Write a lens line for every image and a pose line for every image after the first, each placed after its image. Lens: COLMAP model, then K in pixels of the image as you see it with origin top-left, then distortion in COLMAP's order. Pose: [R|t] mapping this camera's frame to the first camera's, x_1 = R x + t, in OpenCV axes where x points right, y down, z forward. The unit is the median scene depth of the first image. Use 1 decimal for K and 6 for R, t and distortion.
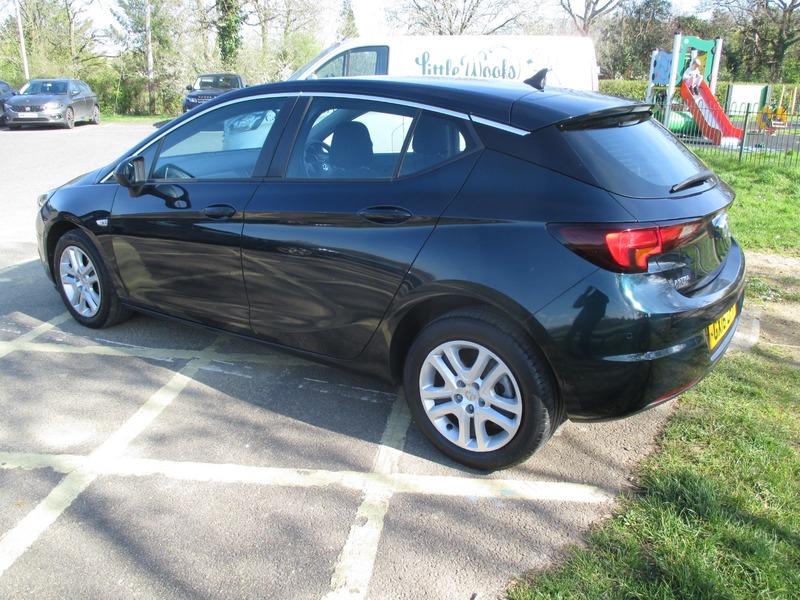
lens RADIAL K [[684.3, 0, 405.8], [0, 684.3, 300.9], [0, 0, 1]] dist [-0.034749, -0.000421]
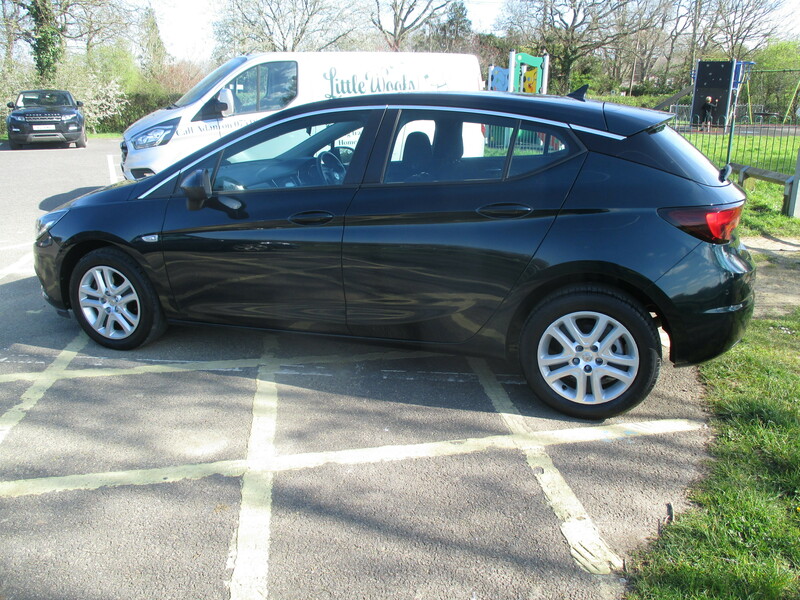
lens RADIAL K [[684.3, 0, 405.8], [0, 684.3, 300.9], [0, 0, 1]] dist [-0.034749, -0.000421]
pose [[0.960218, -0.083499, 0.266476, -0.384296], [0.088437, 0.996060, -0.006560, 0.014678], [-0.264878, 0.029866, 0.963819, -0.050632]]
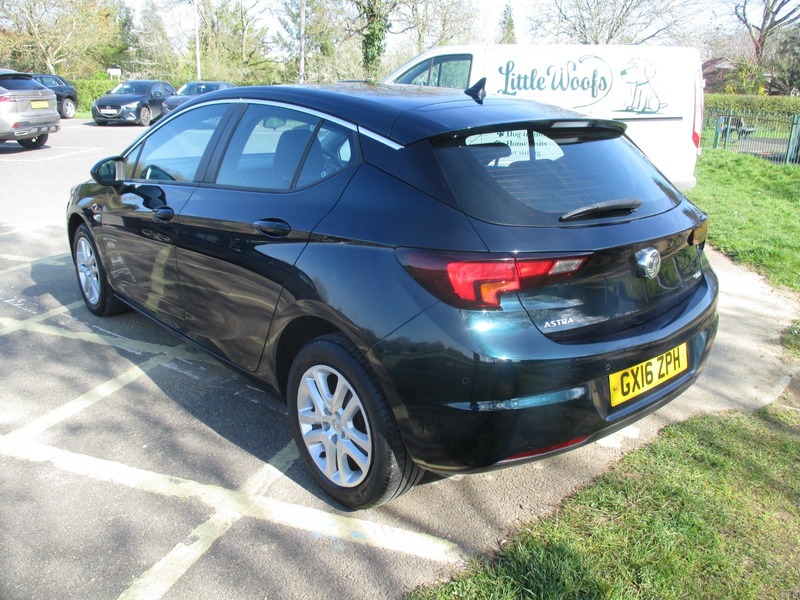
lens RADIAL K [[684.3, 0, 405.8], [0, 684.3, 300.9], [0, 0, 1]] dist [-0.034749, -0.000421]
pose [[0.972721, 0.086127, -0.215397, 0.276385], [-0.088674, 0.996058, -0.002169, -0.027340], [0.214361, 0.021210, 0.976524, 0.077673]]
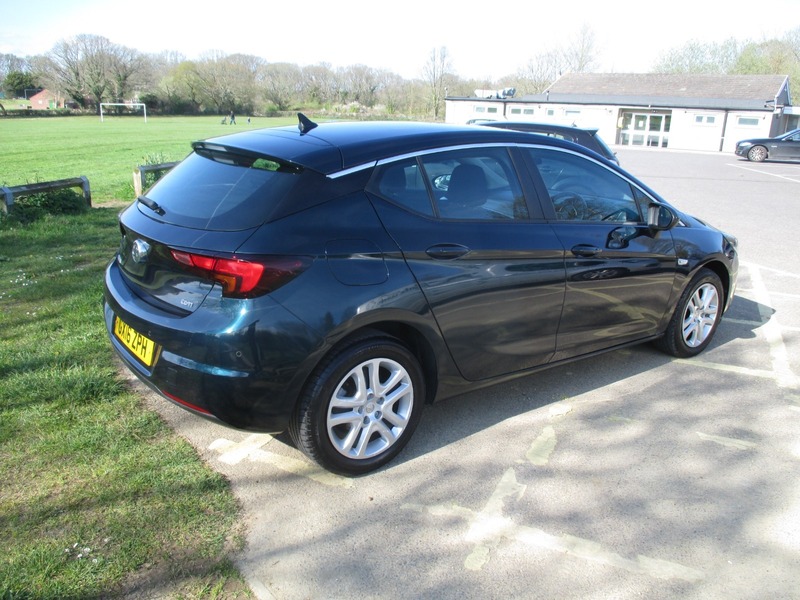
lens RADIAL K [[678.8, 0, 400.0], [0, 678.8, 300.0], [0, 0, 1]] dist [-0.032968, 0.004398]
pose [[-0.300007, 0.250496, -0.920461, 1.056586], [-0.331085, 0.877585, 0.346739, -0.434038], [0.894639, 0.408775, -0.180346, 1.248615]]
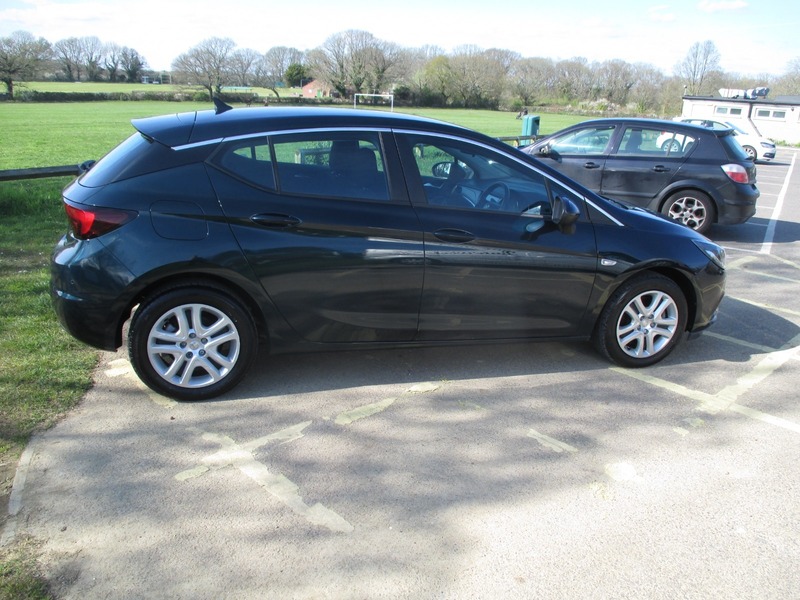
lens RADIAL K [[684.3, 0, 405.8], [0, 684.3, 300.9], [0, 0, 1]] dist [-0.034749, -0.000421]
pose [[-0.619833, 0.198295, -0.759267, 0.887219], [-0.296243, 0.836828, 0.460391, -0.614121], [0.726669, 0.510292, -0.459950, 1.754310]]
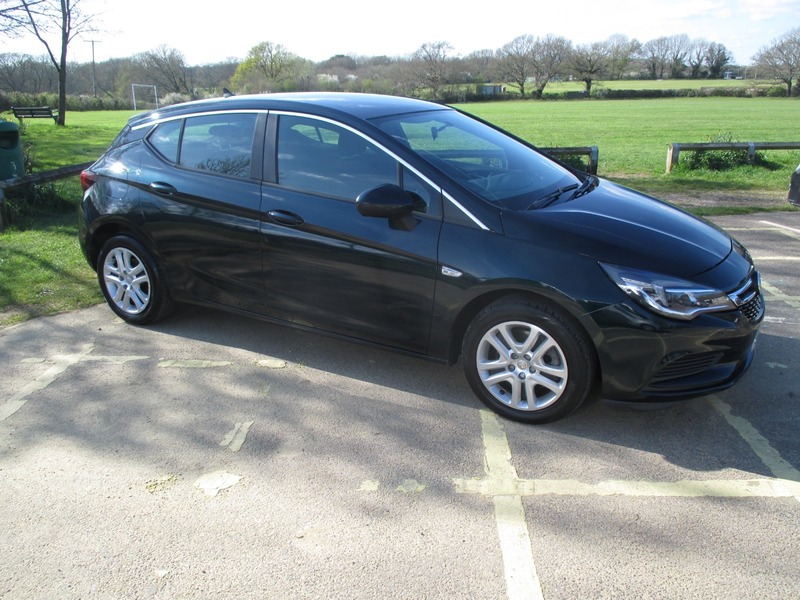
lens RADIAL K [[684.3, 0, 405.8], [0, 684.3, 300.9], [0, 0, 1]] dist [-0.034749, -0.000421]
pose [[-0.995975, 0.028569, -0.084951, -0.051559], [-0.028094, 0.800555, 0.598600, -0.759904], [0.085109, 0.598577, -0.796531, 2.188350]]
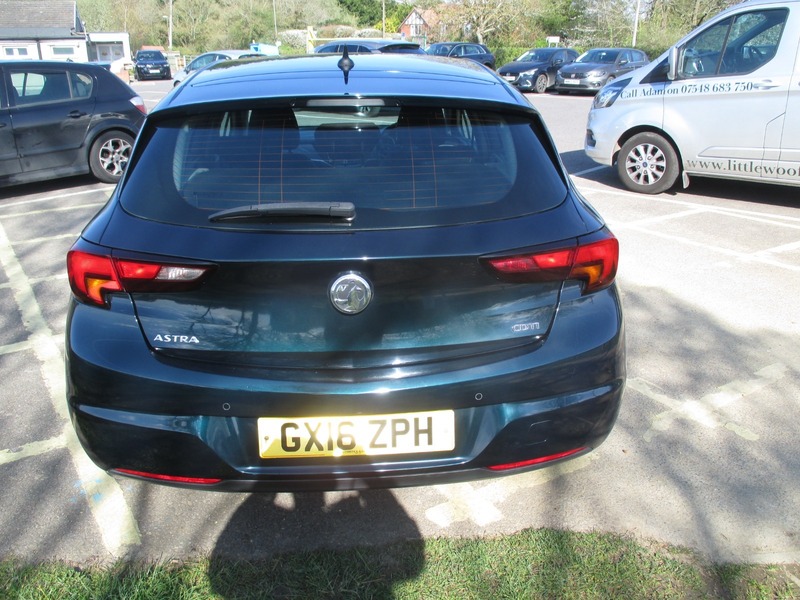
lens RADIAL K [[678.8, 0, 400.0], [0, 678.8, 300.0], [0, 0, 1]] dist [-0.032968, 0.004398]
pose [[0.634206, 0.265711, -0.726072, 0.745606], [-0.234571, 0.960954, 0.146775, -0.162957], [0.736722, 0.077230, 0.671771, 0.472361]]
